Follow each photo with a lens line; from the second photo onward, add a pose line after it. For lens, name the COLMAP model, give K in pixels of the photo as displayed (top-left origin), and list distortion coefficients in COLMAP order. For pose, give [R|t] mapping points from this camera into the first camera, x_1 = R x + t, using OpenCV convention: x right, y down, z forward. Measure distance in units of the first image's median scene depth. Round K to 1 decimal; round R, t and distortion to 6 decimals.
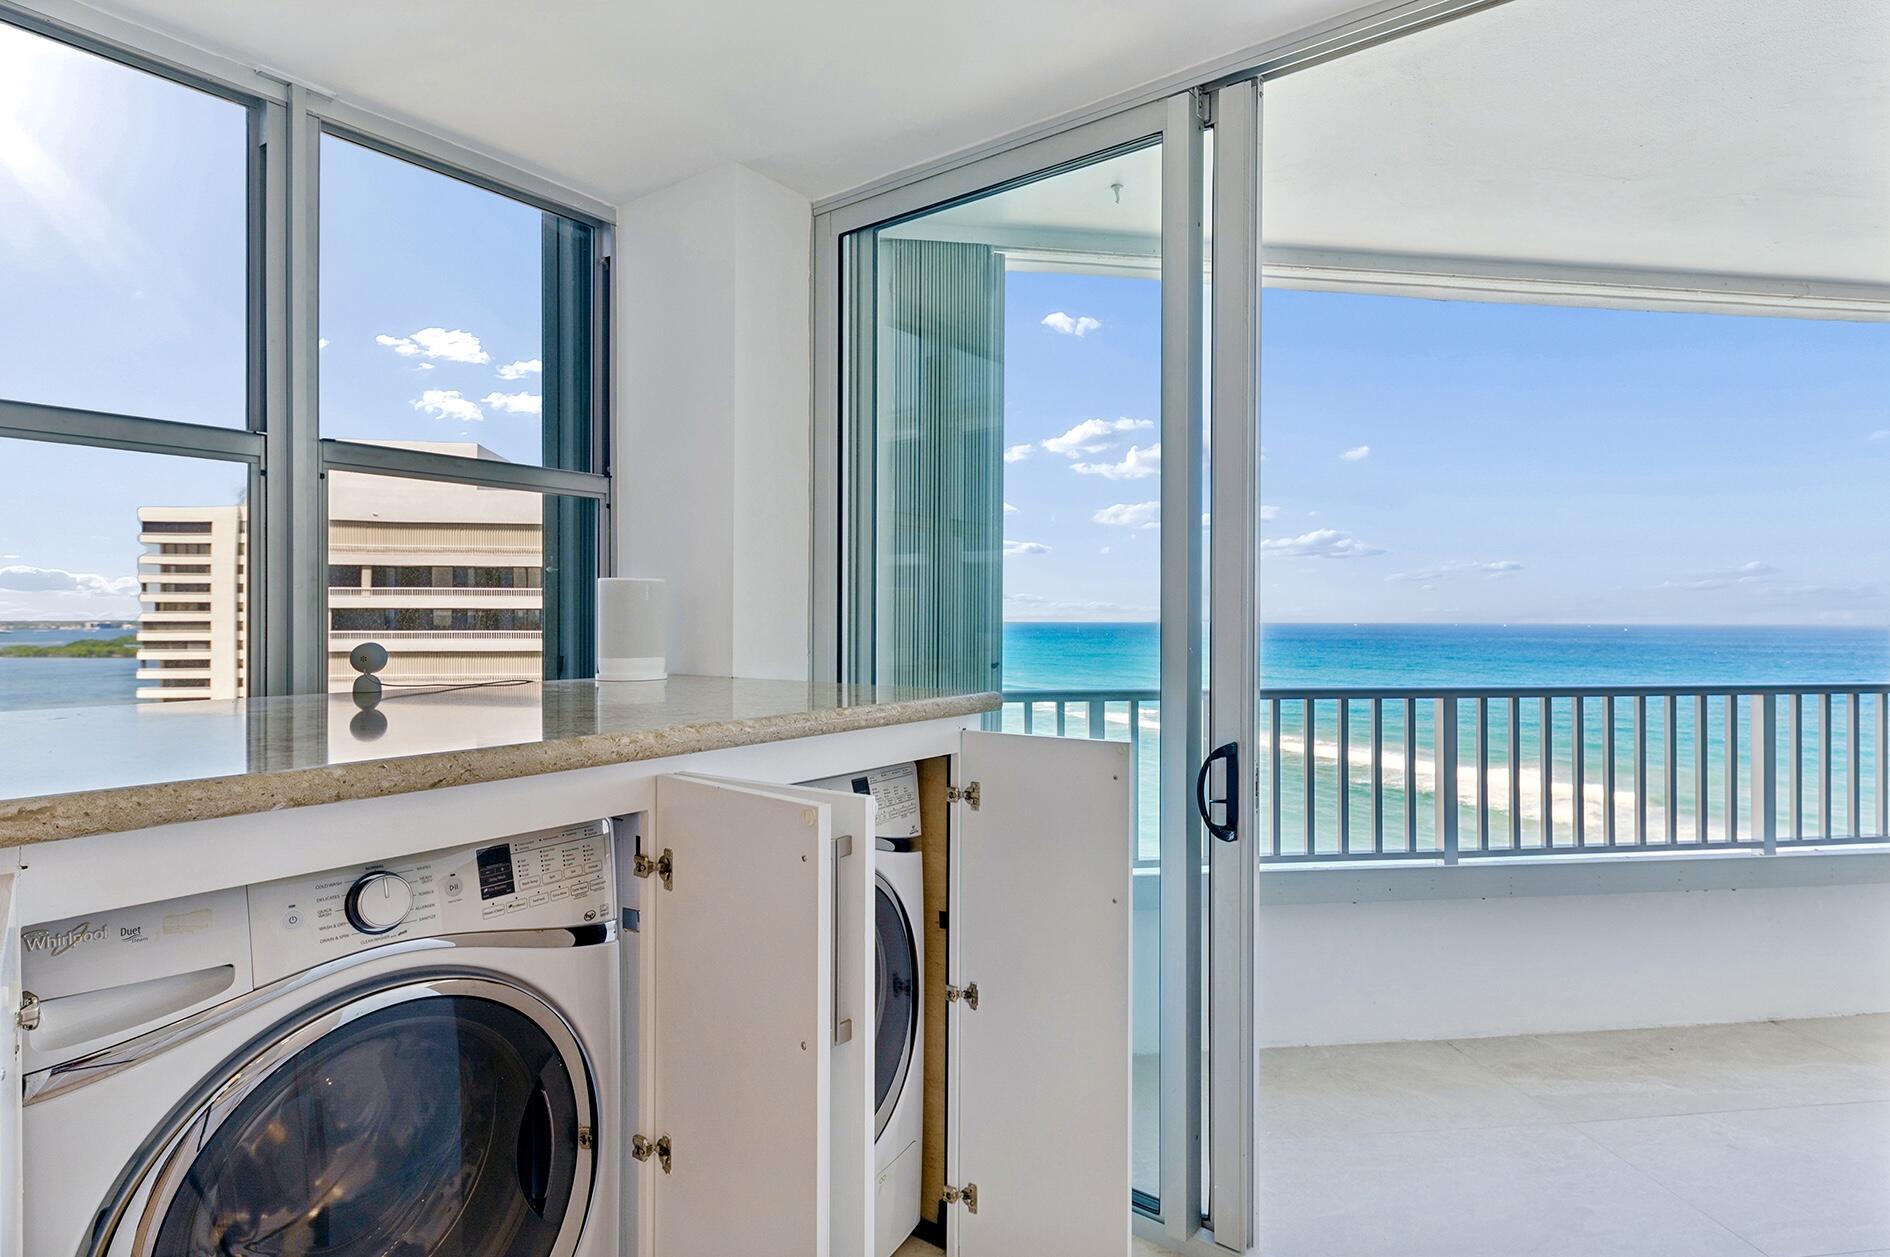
lens RADIAL K [[1008.4, 0, 943.9], [0, 1008.4, 620.7], [0, 0, 1]] dist [-0.002379, -0.001091]
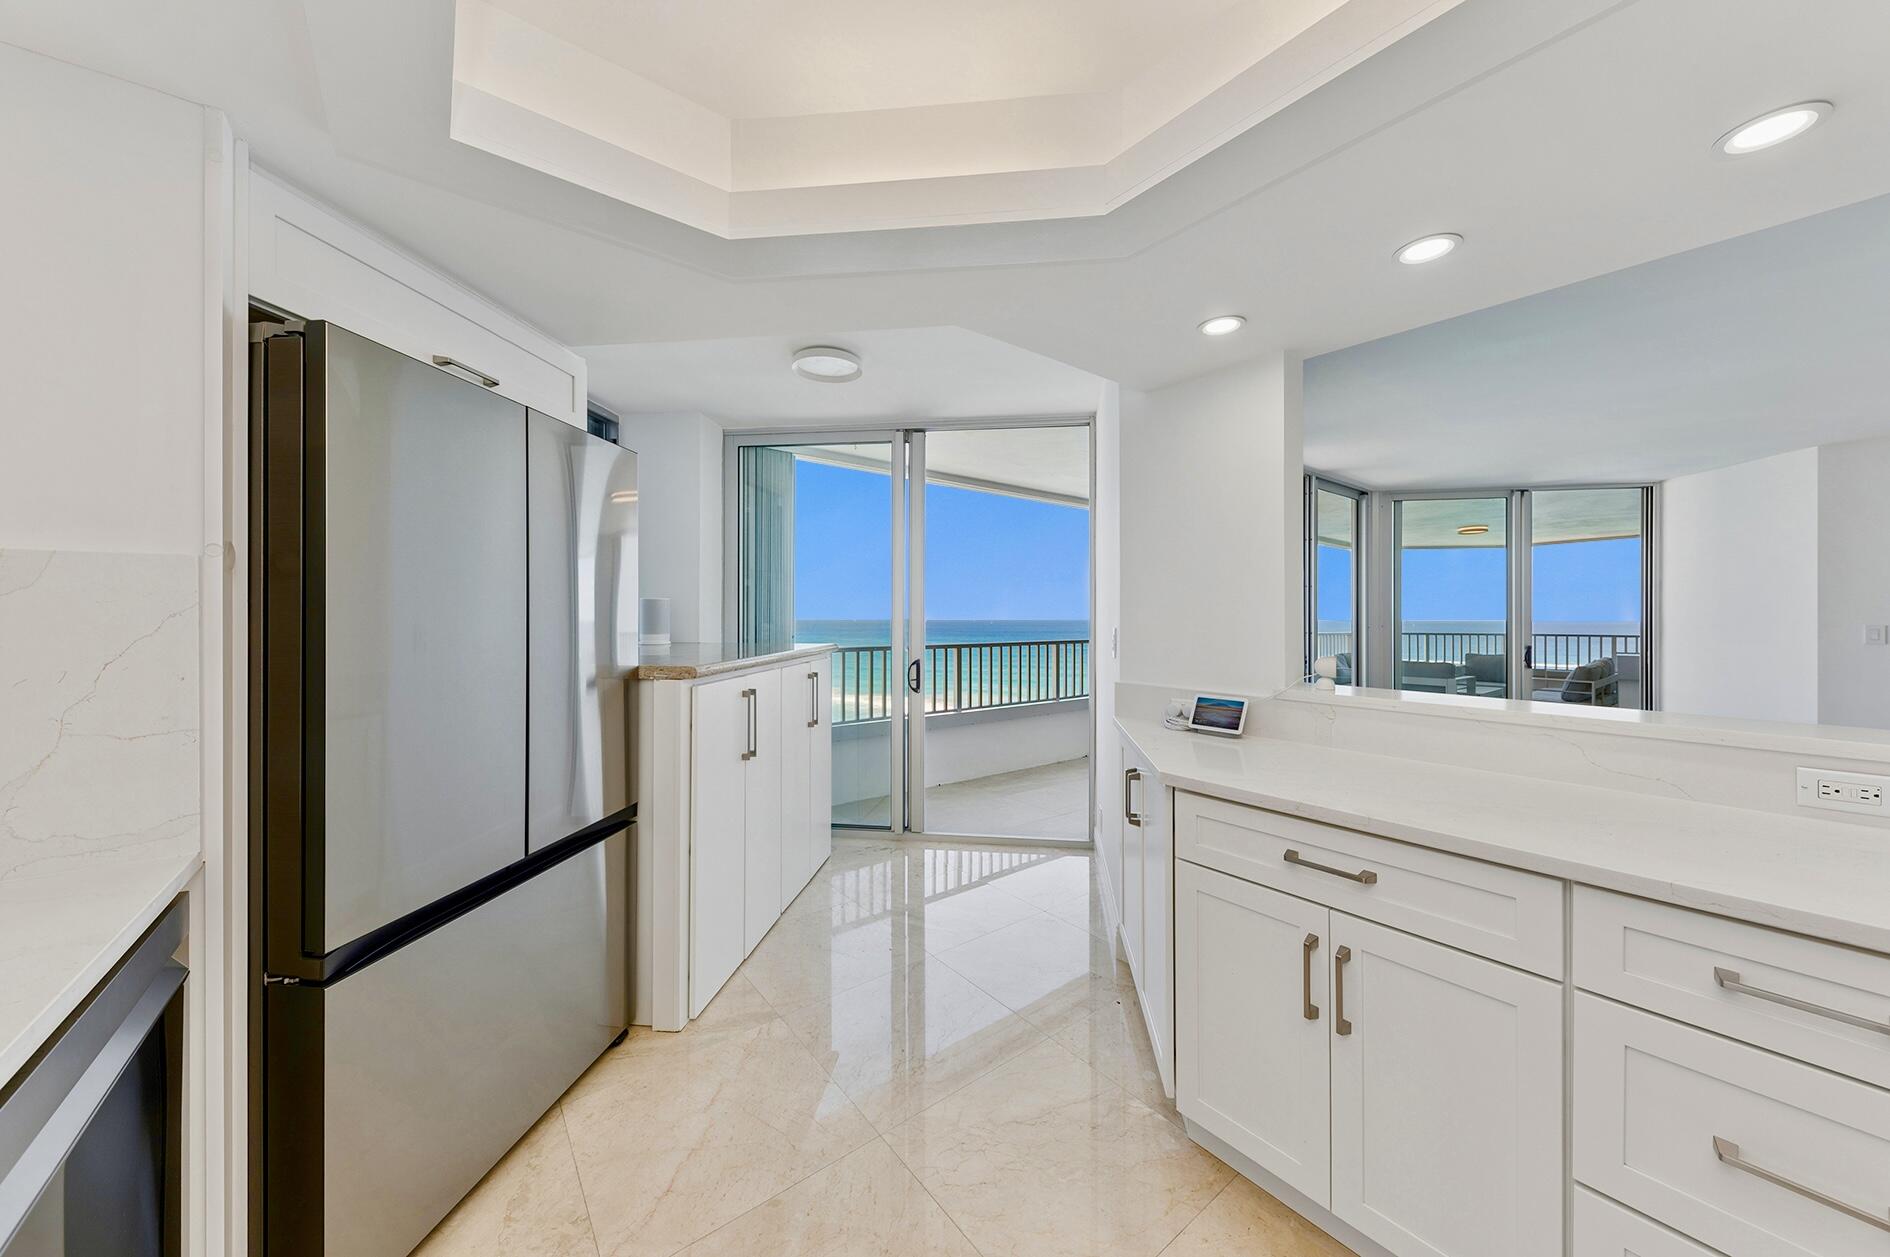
lens RADIAL K [[647.2, 0, 948.6], [0, 647.2, 617.5], [0, 0, 1]] dist [0.000201, -0.000007]
pose [[0.862008, -0.001674, 0.506892, -0.412592], [0.002191, 0.999998, -0.000422, 0.001112], [-0.506890, 0.001475, 0.862010, -0.462984]]
